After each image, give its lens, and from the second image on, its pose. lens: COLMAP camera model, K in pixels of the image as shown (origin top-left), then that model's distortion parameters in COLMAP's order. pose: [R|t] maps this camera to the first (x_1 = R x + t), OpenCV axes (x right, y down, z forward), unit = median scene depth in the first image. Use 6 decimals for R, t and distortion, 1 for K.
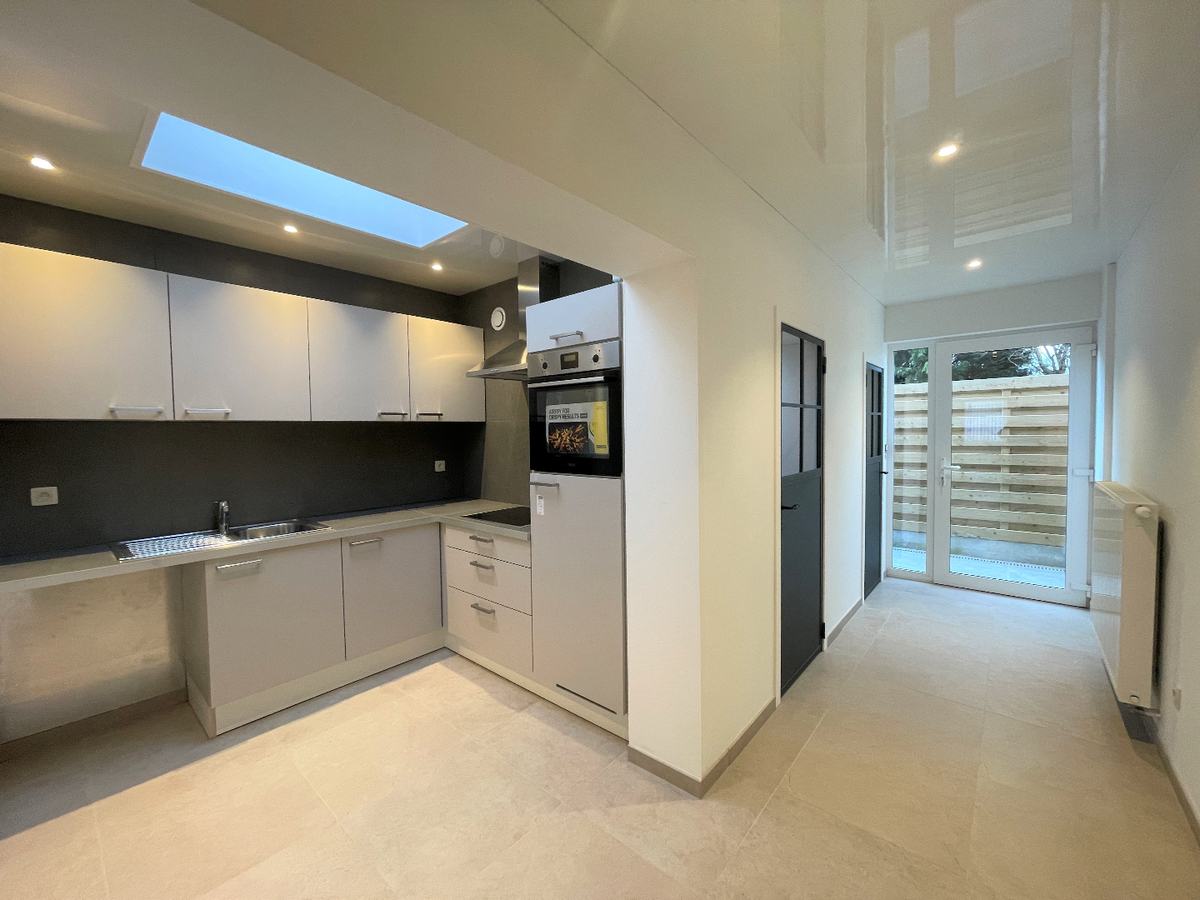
lens RADIAL K [[478.0, 0, 589.3], [0, 478.0, 449.2], [0, 0, 1]] dist [0.002079, -0.000143]
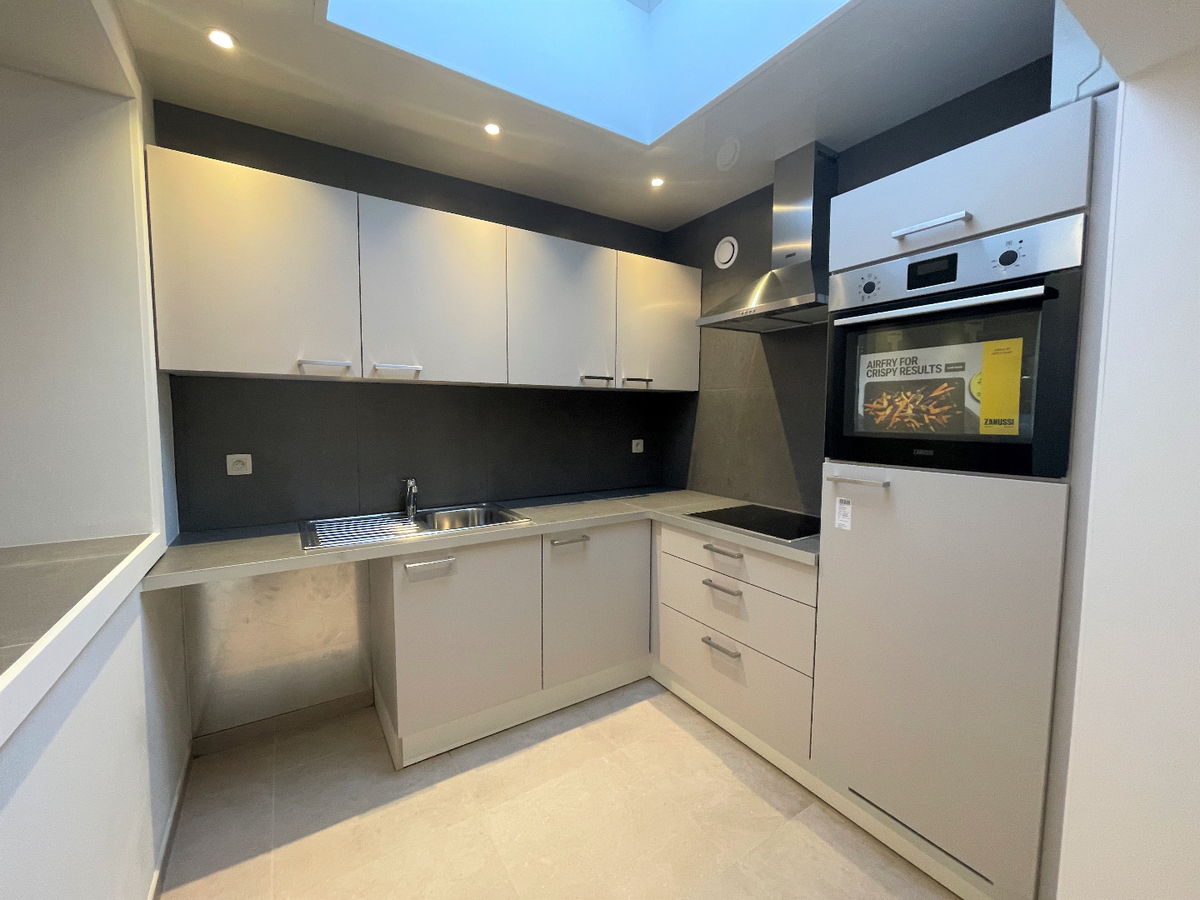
lens RADIAL K [[486.4, 0, 600.0], [0, 486.4, 450.0], [0, 0, 1]] dist [-0.002818, -0.000091]
pose [[0.962804, 0.037638, -0.267567, -0.233589], [-0.027775, 0.998791, 0.040553, 0.015202], [0.268770, -0.031613, 0.962686, 0.285789]]
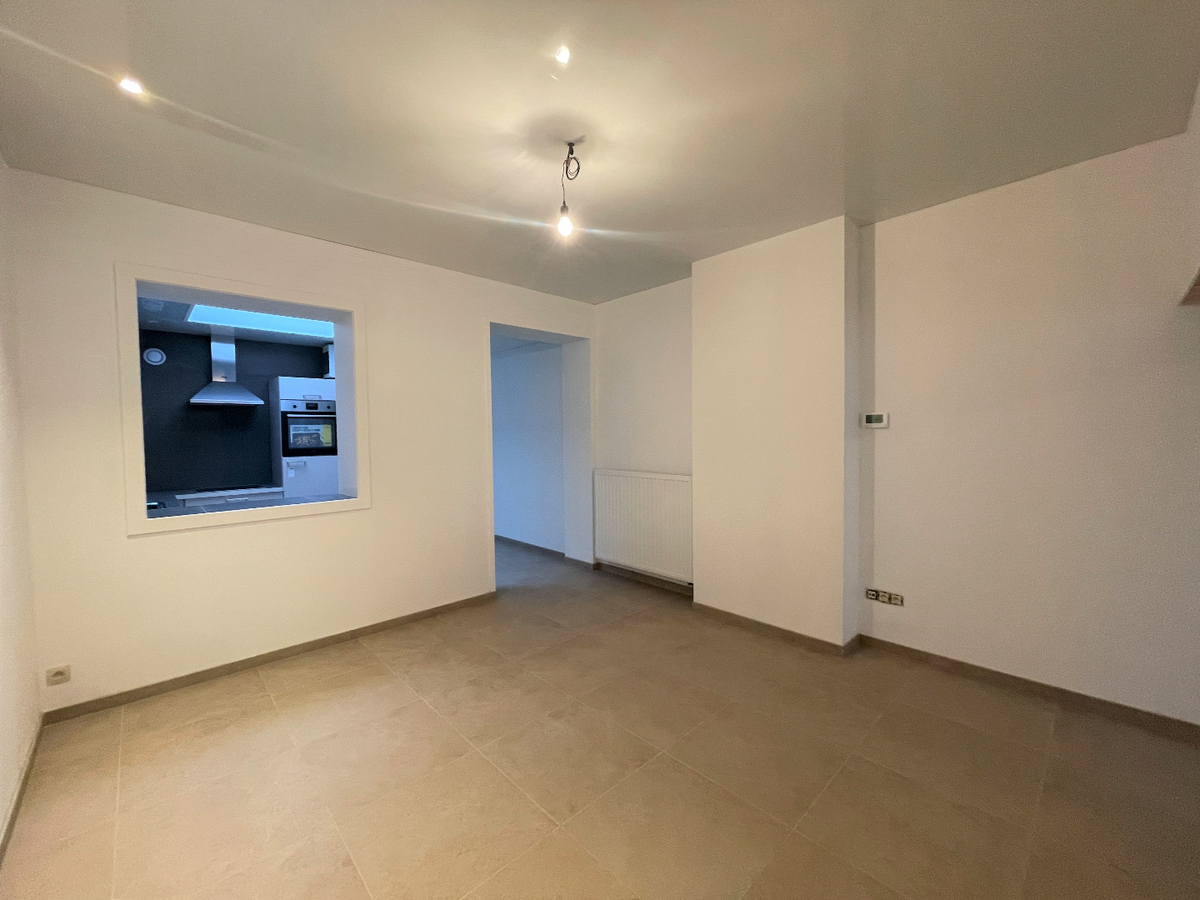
lens RADIAL K [[505.1, 0, 597.5], [0, 505.1, 448.3], [0, 0, 1]] dist [-0.005434, -0.000218]
pose [[0.078431, -0.019608, 0.996727, -2.105759], [0.051581, 0.998547, 0.015585, 0.044379], [-0.995584, 0.050189, 0.079329, -0.494568]]
